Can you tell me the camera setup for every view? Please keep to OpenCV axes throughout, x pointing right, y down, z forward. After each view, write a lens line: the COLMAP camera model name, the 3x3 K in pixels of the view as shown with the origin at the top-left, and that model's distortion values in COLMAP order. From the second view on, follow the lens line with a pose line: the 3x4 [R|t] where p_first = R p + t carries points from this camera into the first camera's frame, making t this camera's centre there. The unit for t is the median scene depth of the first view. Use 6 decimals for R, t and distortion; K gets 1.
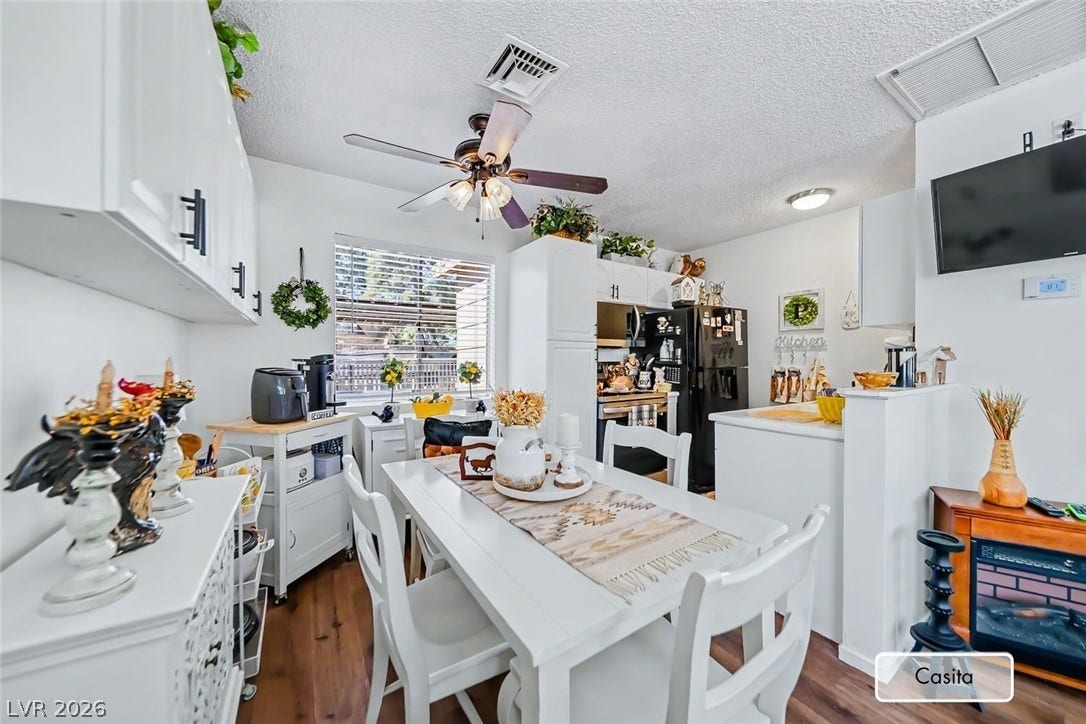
lens RADIAL K [[377.8, 0, 540.5], [0, 377.8, 362.7], [0, 0, 1]] dist [0.001074, 0.000037]
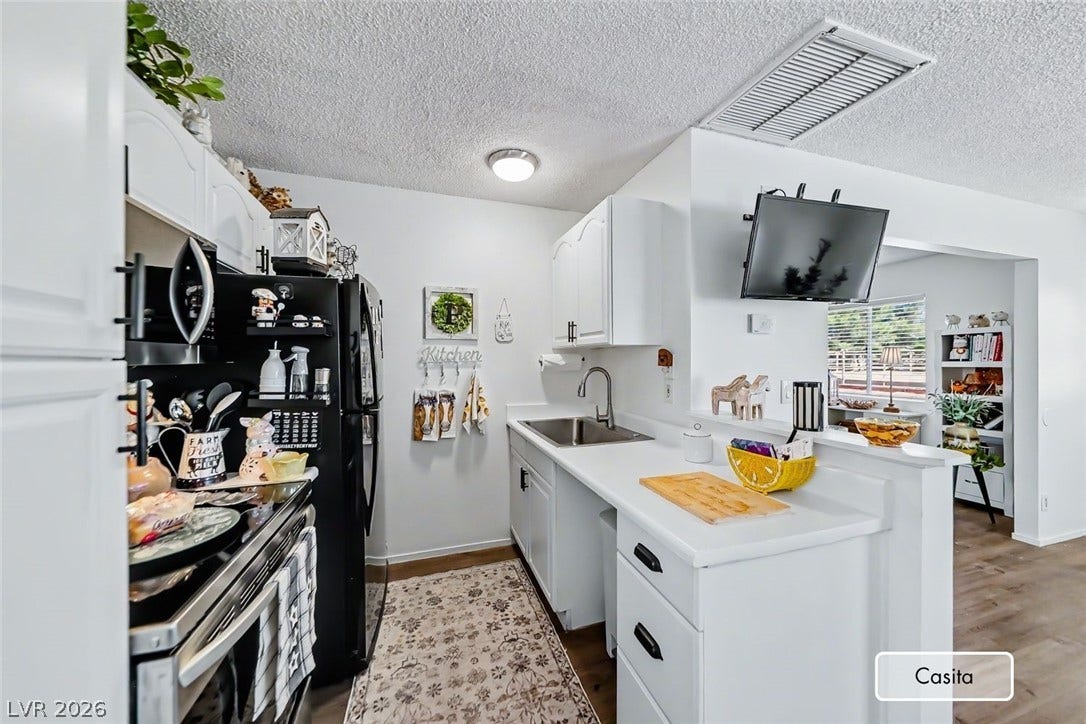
lens RADIAL K [[377.8, 0, 540.5], [0, 377.8, 362.7], [0, 0, 1]] dist [0.001074, 0.000037]
pose [[0.260533, -0.009742, 0.965416, 0.012964], [0.010486, 0.999919, 0.007261, -0.043160], [-0.965408, 0.008231, 0.260614, 0.623202]]
